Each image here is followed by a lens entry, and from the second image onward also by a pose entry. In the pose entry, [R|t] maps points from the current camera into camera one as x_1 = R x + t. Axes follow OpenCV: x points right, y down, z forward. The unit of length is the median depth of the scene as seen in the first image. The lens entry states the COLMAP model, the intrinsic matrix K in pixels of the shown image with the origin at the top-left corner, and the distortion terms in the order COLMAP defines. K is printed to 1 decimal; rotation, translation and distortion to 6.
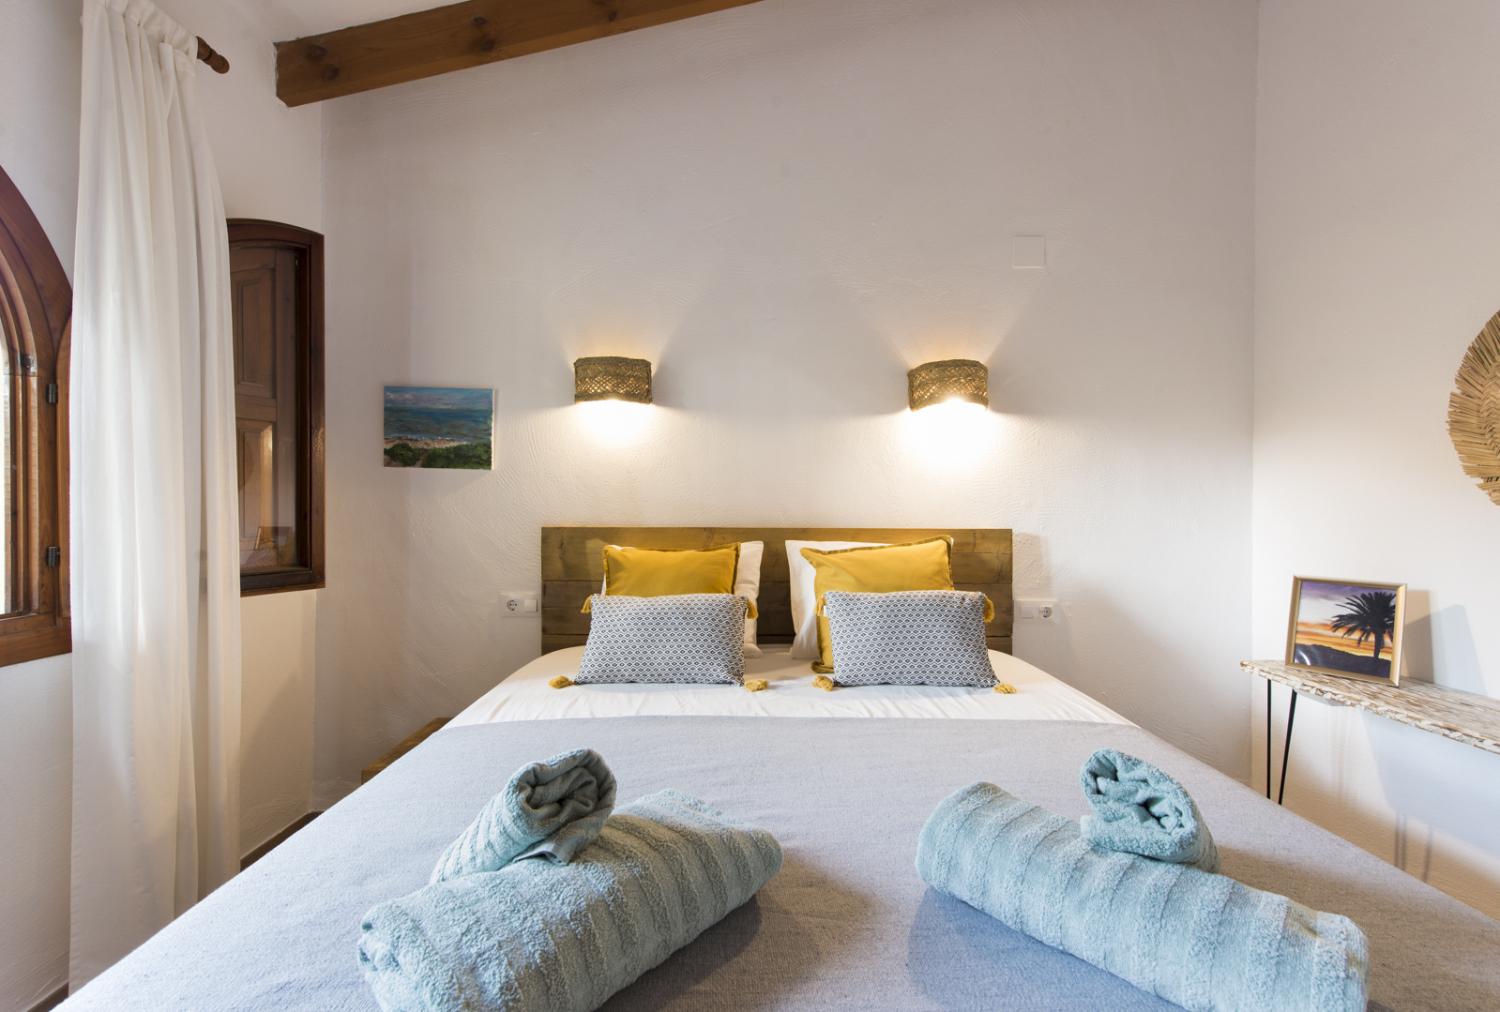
lens RADIAL K [[604.3, 0, 750.0], [0, 604.3, 506.0], [0, 0, 1]] dist [0.016082, 0.000061]
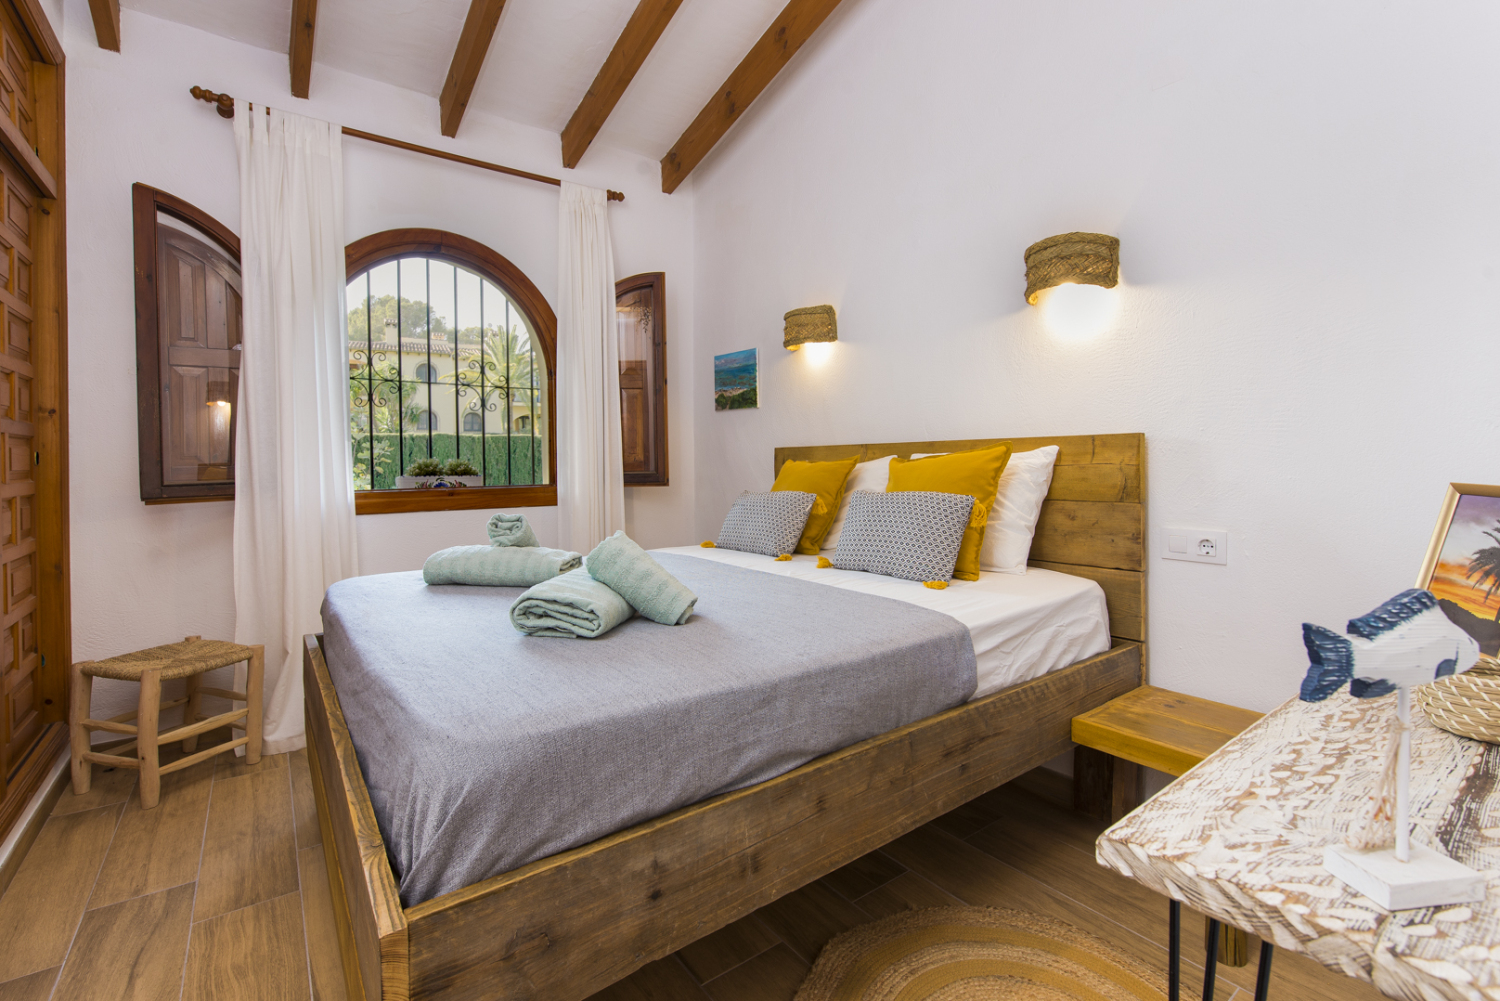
lens RADIAL K [[660.5, 0, 750.1], [0, 660.5, 473.3], [0, 0, 1]] dist [-0.000149, -0.000016]
pose [[0.612288, 0.005801, -0.790614, 0.794514], [0.010704, 0.999821, 0.015626, 0.070161], [0.790563, -0.018030, 0.612116, 0.076047]]
